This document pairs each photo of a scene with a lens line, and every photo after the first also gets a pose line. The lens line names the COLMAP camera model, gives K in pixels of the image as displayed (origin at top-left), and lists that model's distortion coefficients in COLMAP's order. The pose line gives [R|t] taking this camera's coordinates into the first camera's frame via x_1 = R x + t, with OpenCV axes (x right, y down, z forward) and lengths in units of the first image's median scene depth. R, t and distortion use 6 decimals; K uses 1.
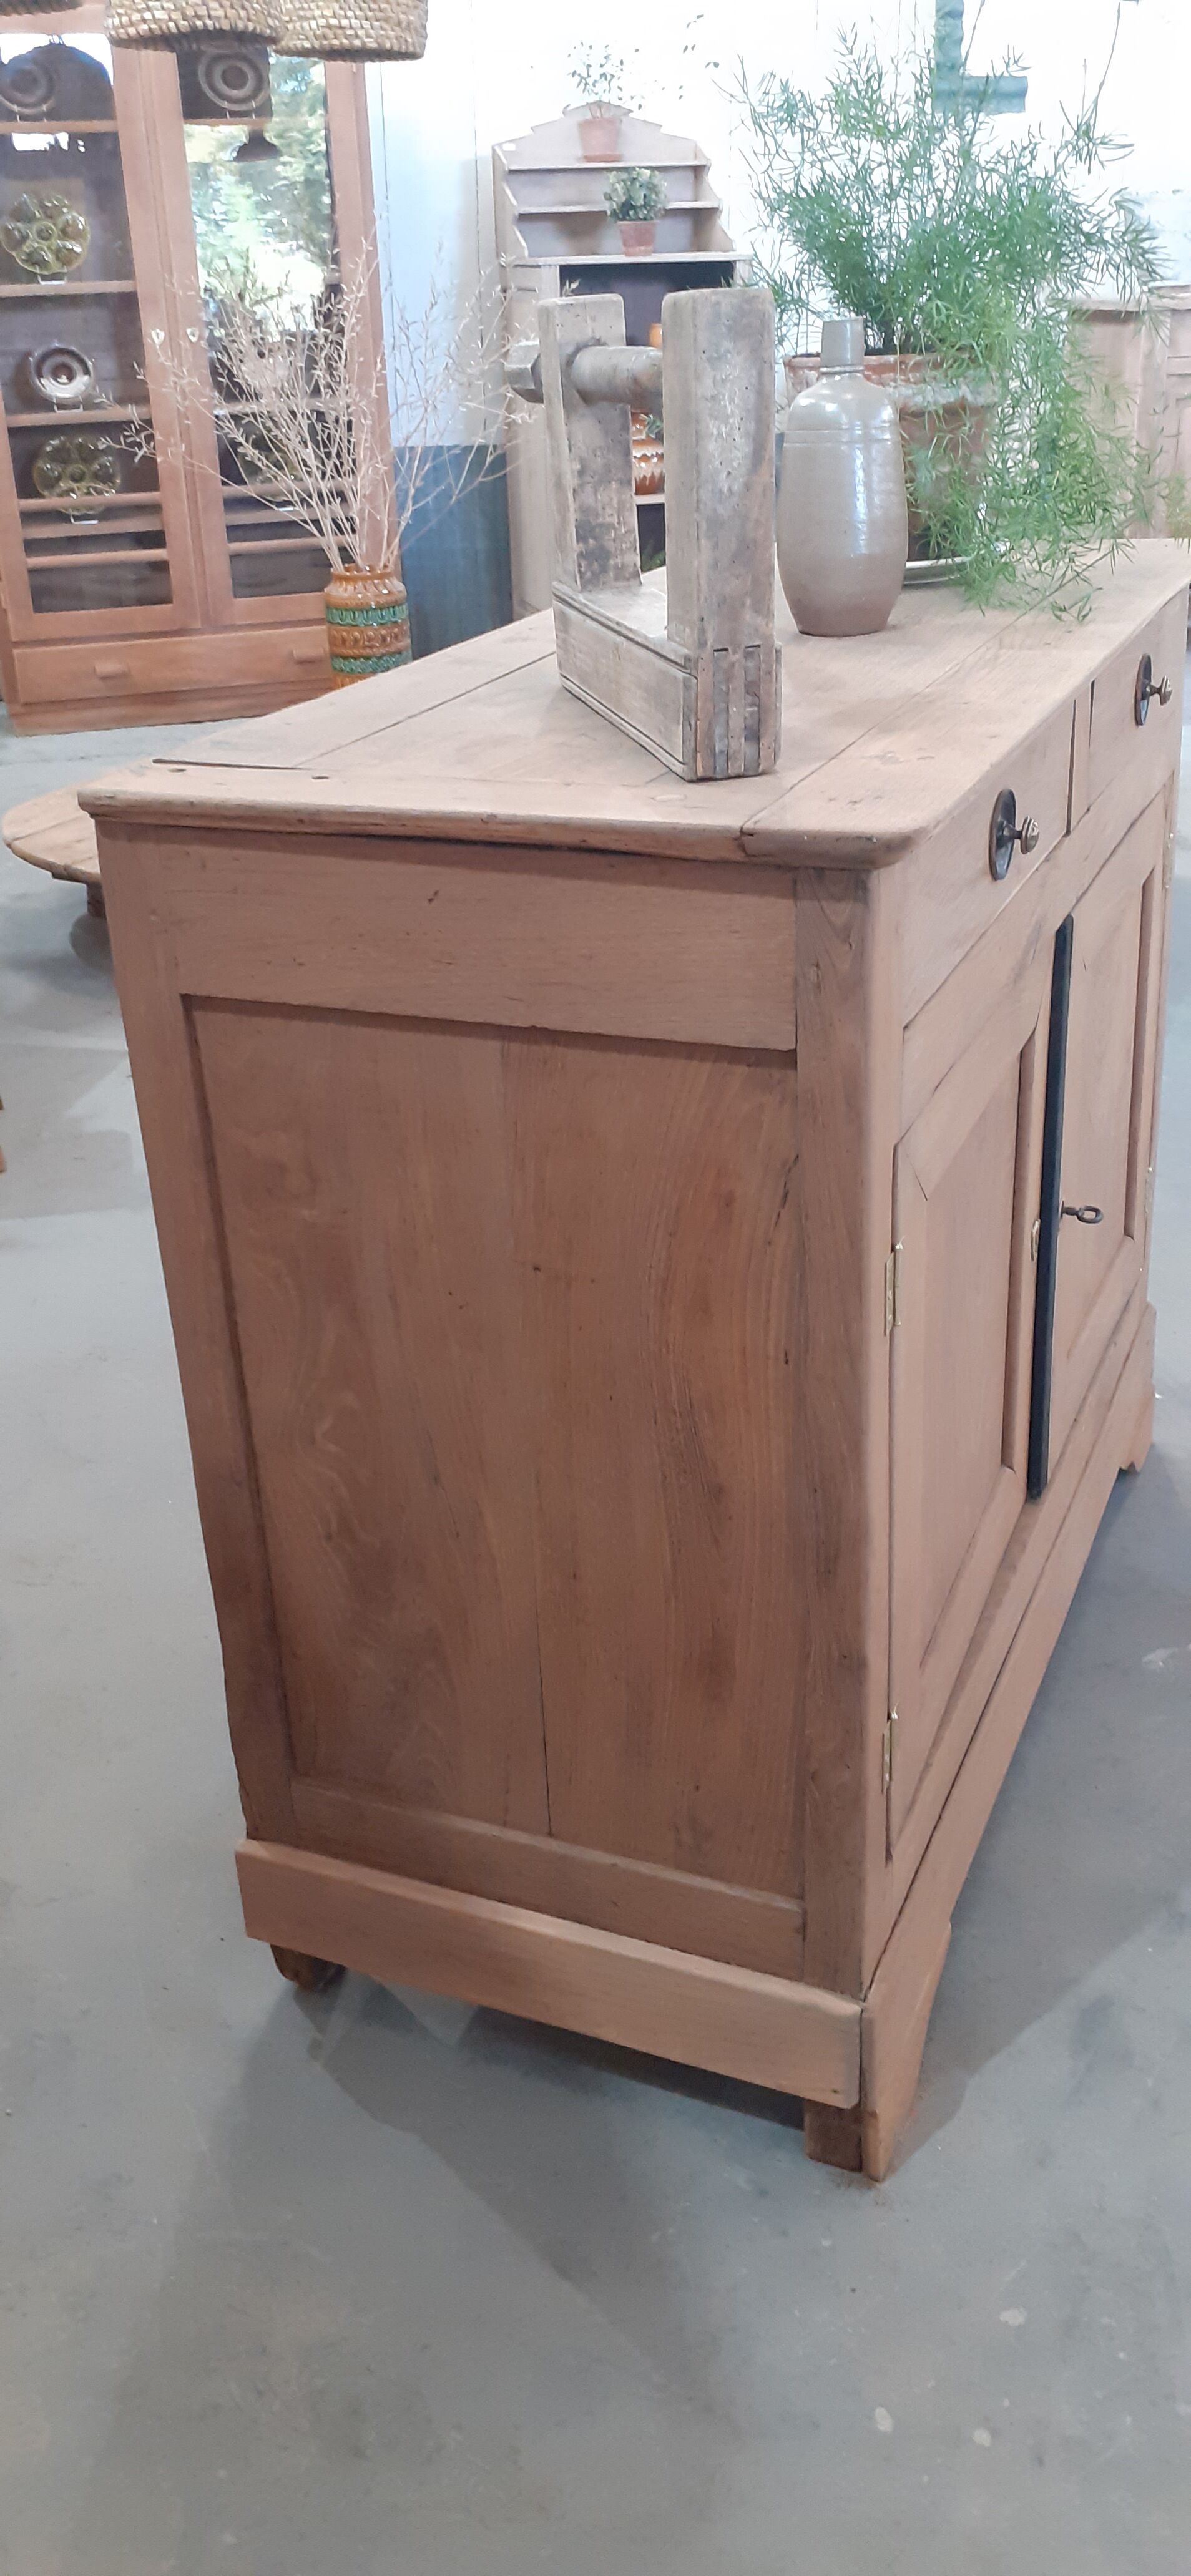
lens RADIAL K [[2058.0, 0, 594.0], [0, 2058.0, 1260.3], [0, 0, 1]] dist [0.136925, -0.272675]
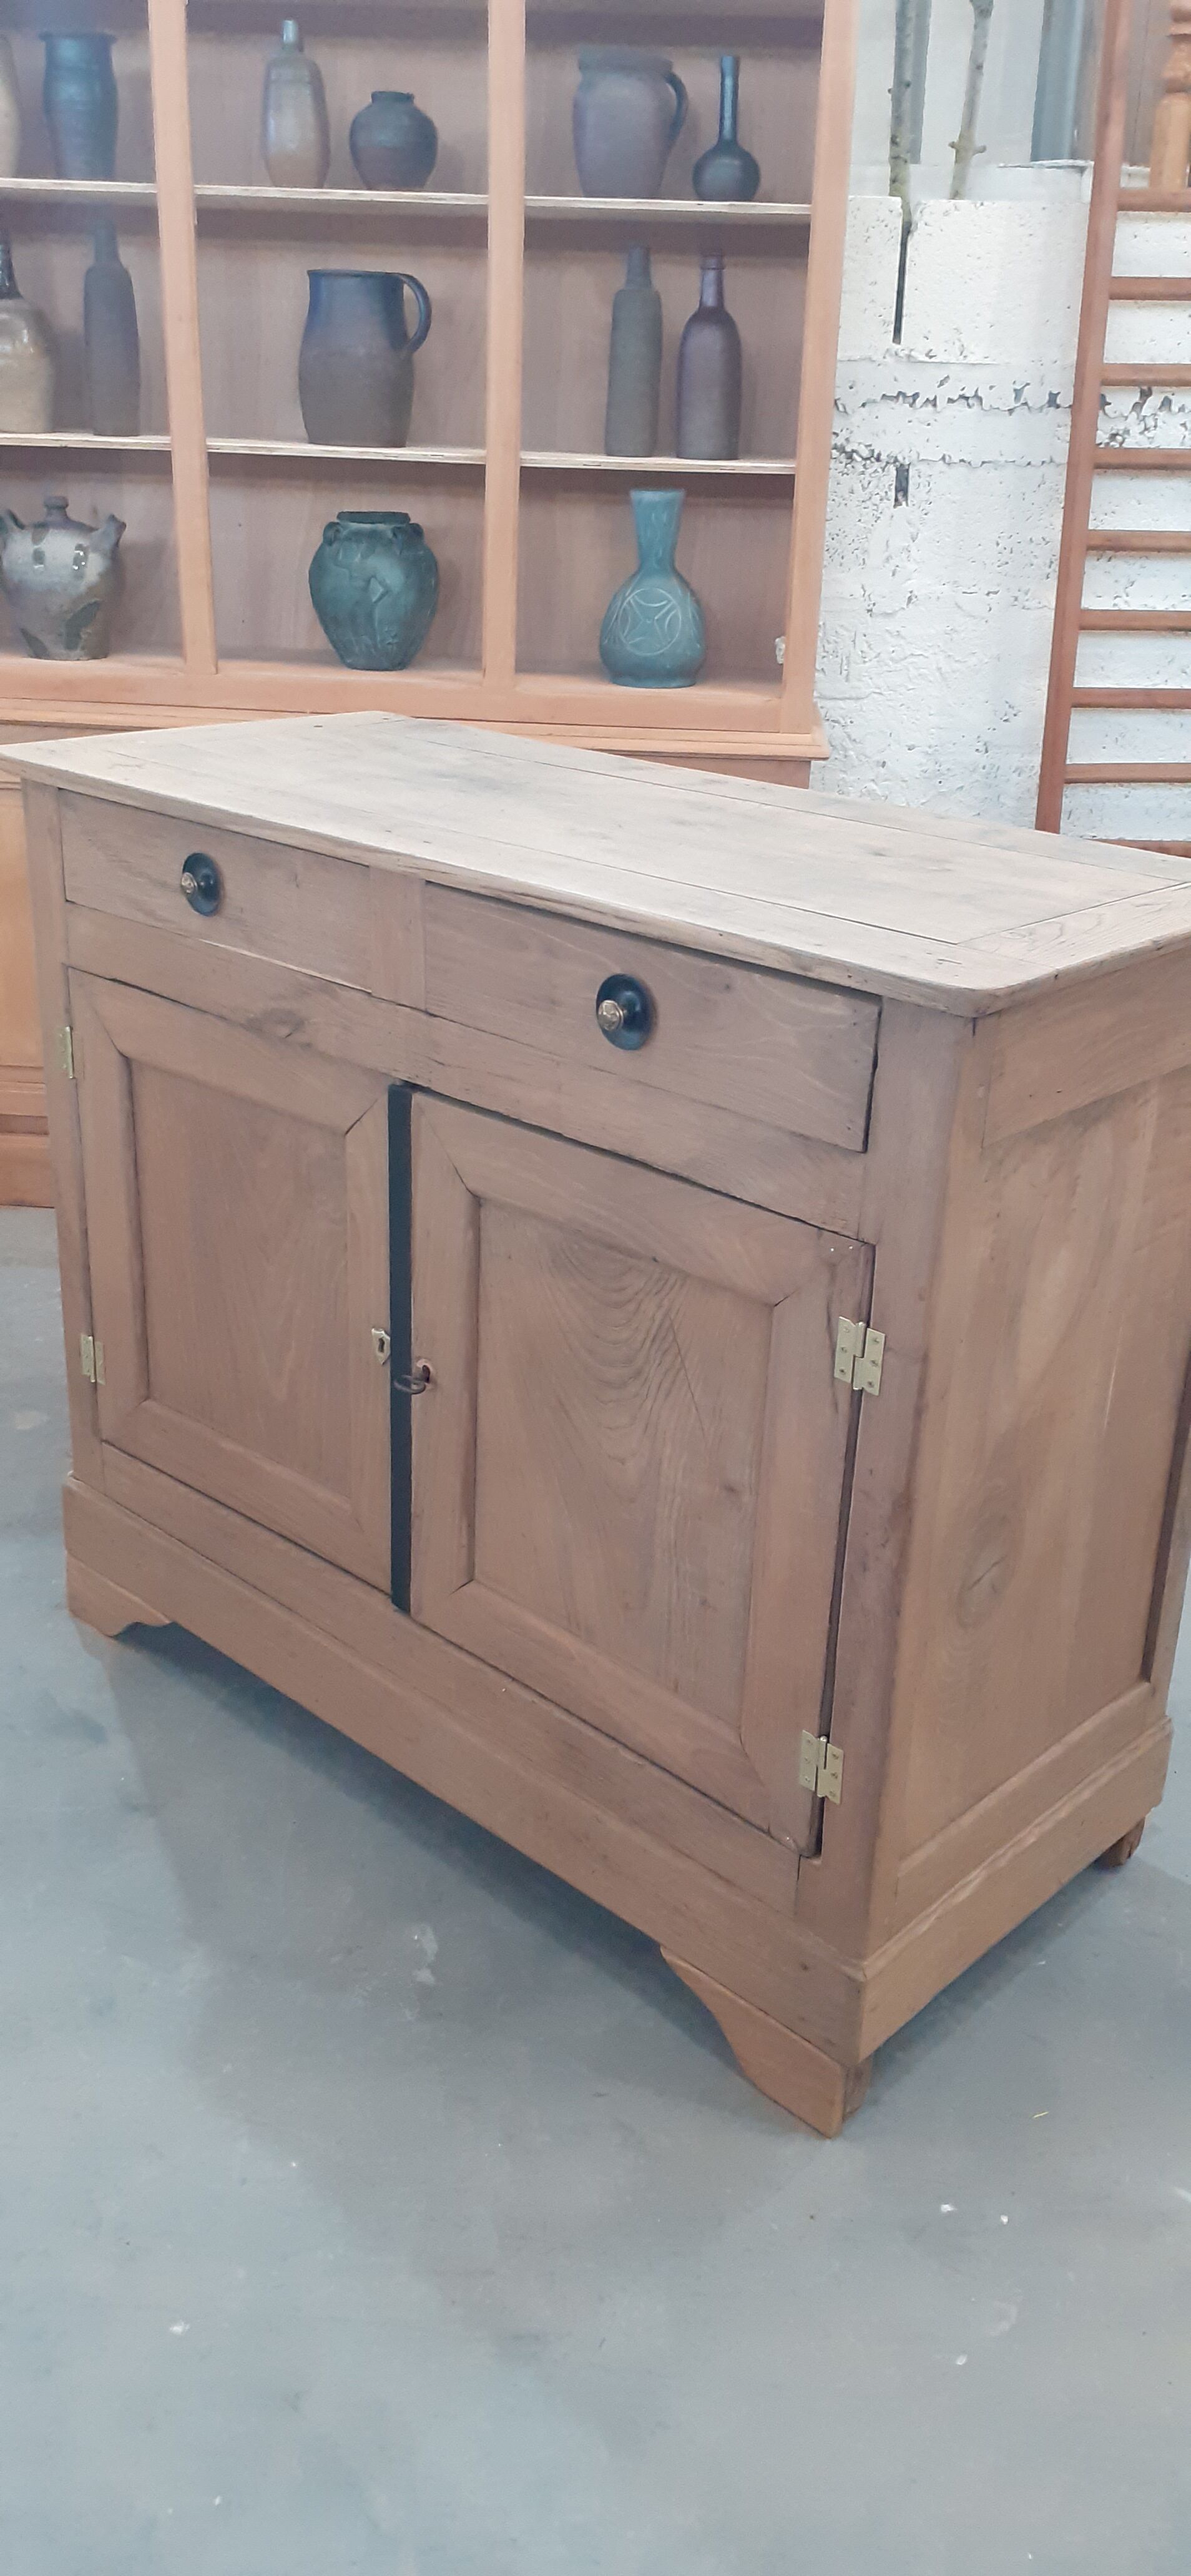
lens RADIAL K [[2058.0, 0, 594.0], [0, 2058.0, 1260.3], [0, 0, 1]] dist [0.136925, -0.272675]
pose [[-0.339674, 0.391855, -0.855027, 1.231623], [-0.421481, 0.749272, 0.510828, -0.737273], [0.840818, 0.533893, -0.089349, 1.294520]]
